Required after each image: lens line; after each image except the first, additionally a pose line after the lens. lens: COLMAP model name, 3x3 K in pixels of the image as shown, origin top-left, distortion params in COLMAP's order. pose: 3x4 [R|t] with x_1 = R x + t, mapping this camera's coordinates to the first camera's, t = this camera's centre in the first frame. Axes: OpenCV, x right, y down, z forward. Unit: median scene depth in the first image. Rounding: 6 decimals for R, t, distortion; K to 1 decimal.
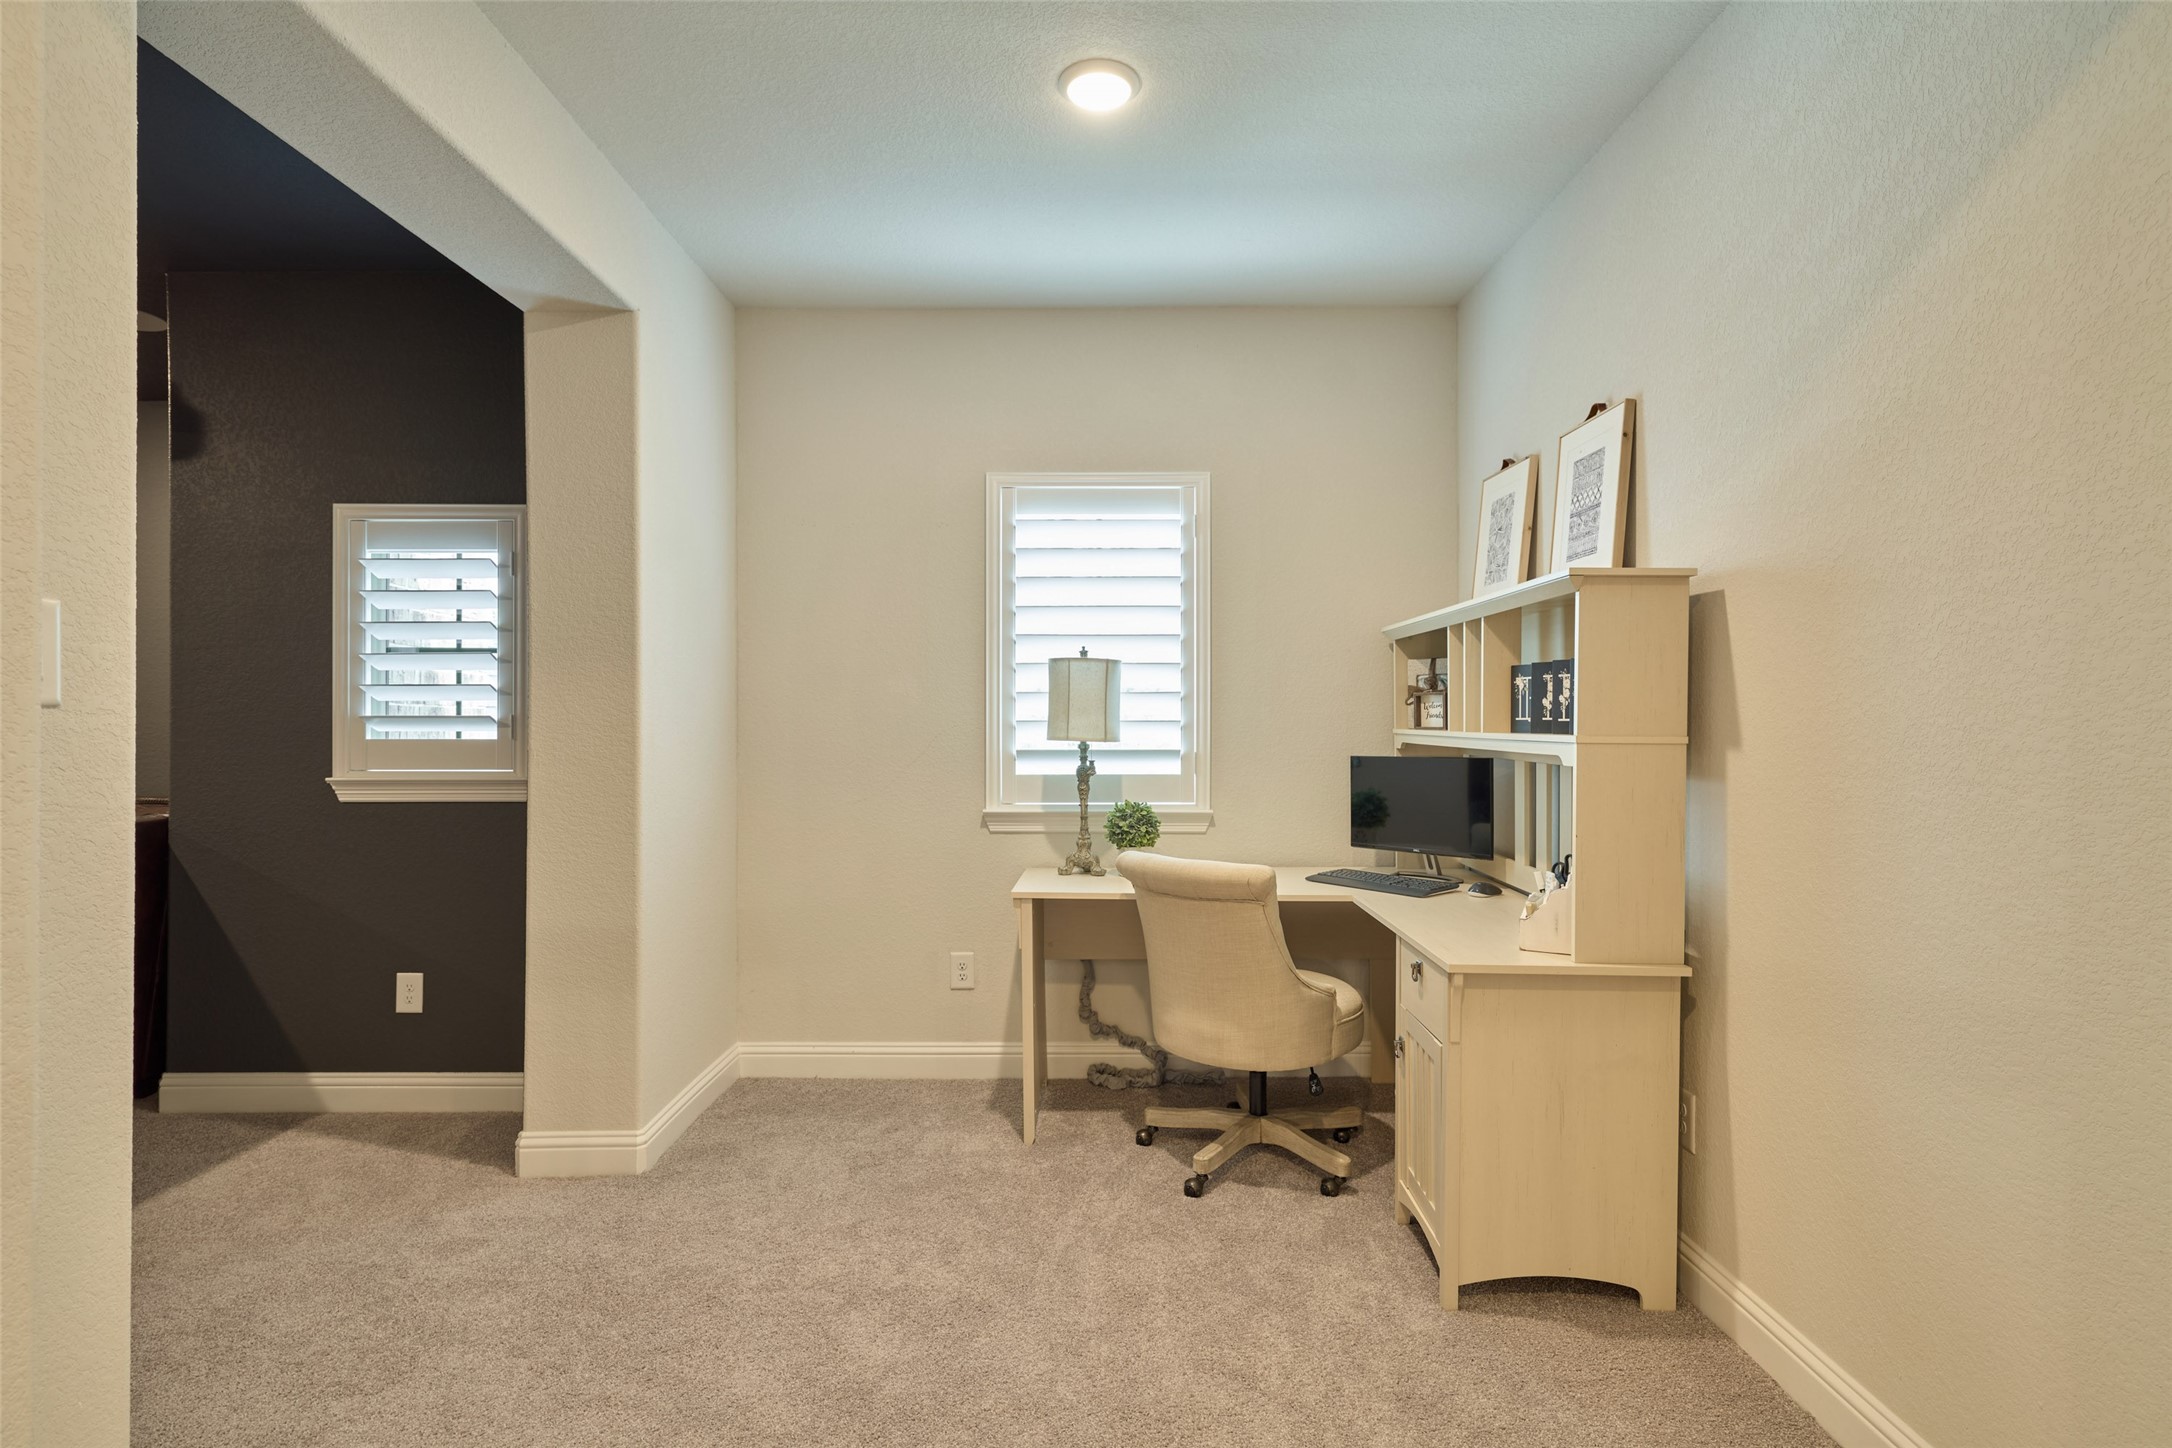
lens RADIAL K [[1080.7, 0, 1086.0], [0, 1080.7, 724.0], [0, 0, 1]] dist [0.000359, -0.000230]
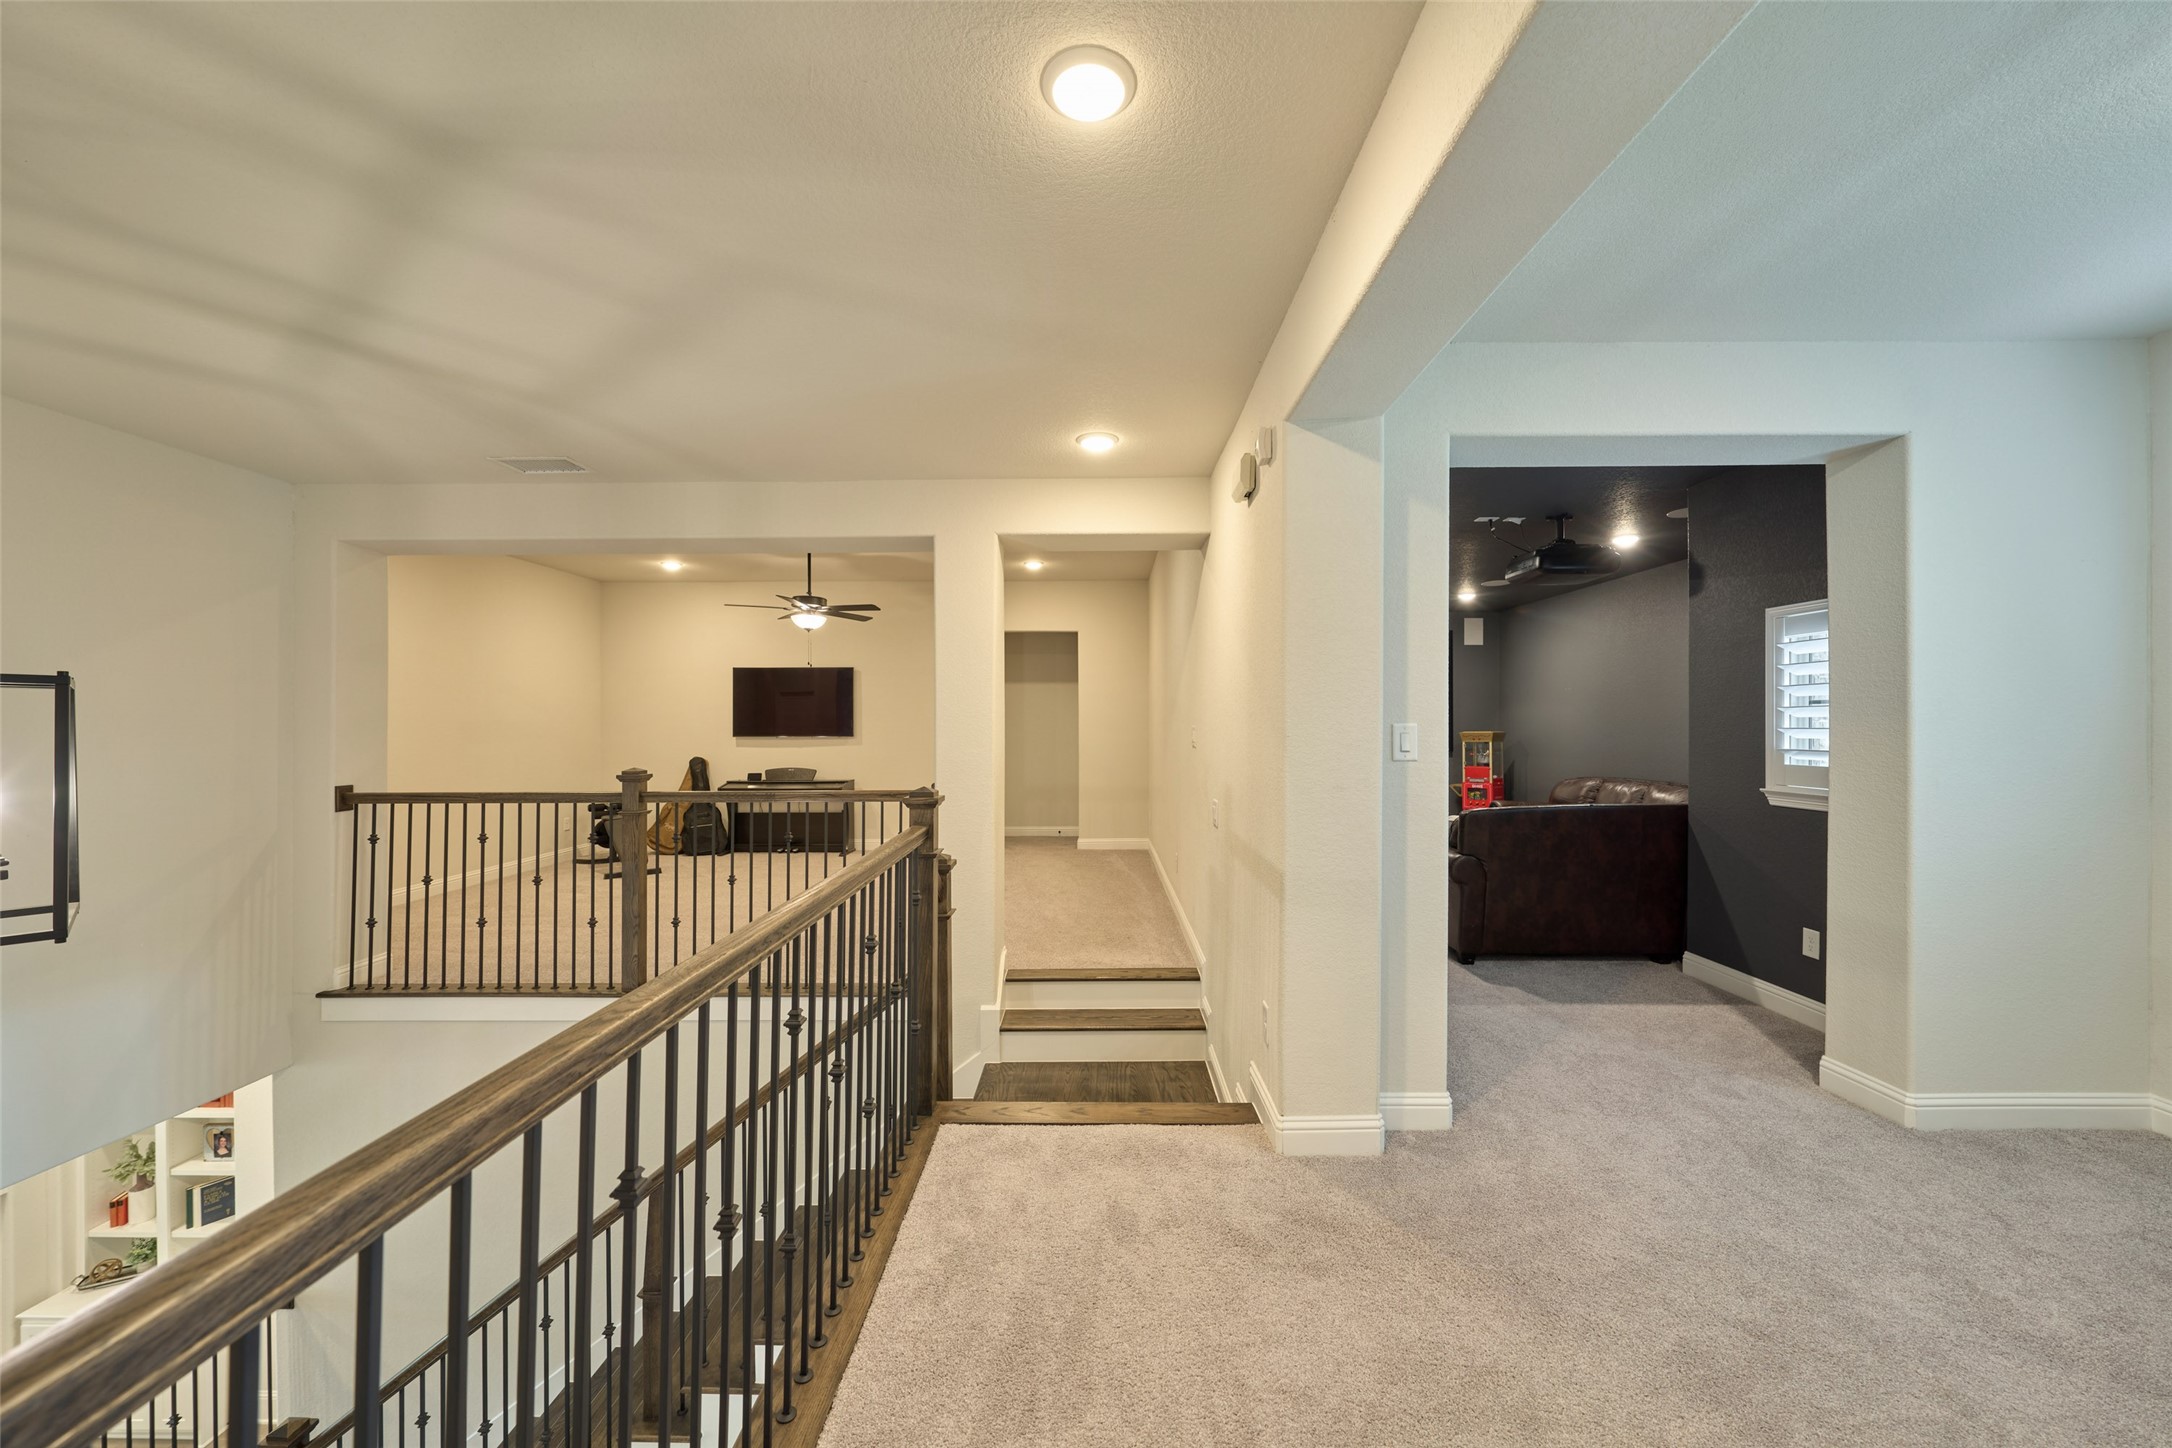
lens RADIAL K [[794.1, 0, 1086.0], [0, 794.1, 724.0], [0, 0, 1]] dist [0.000237, 0.000042]
pose [[-0.017448, -0.001038, -0.999847, 0.491835], [0.002014, 0.999997, -0.001073, -0.047163], [0.999846, -0.002032, -0.017446, 0.066503]]
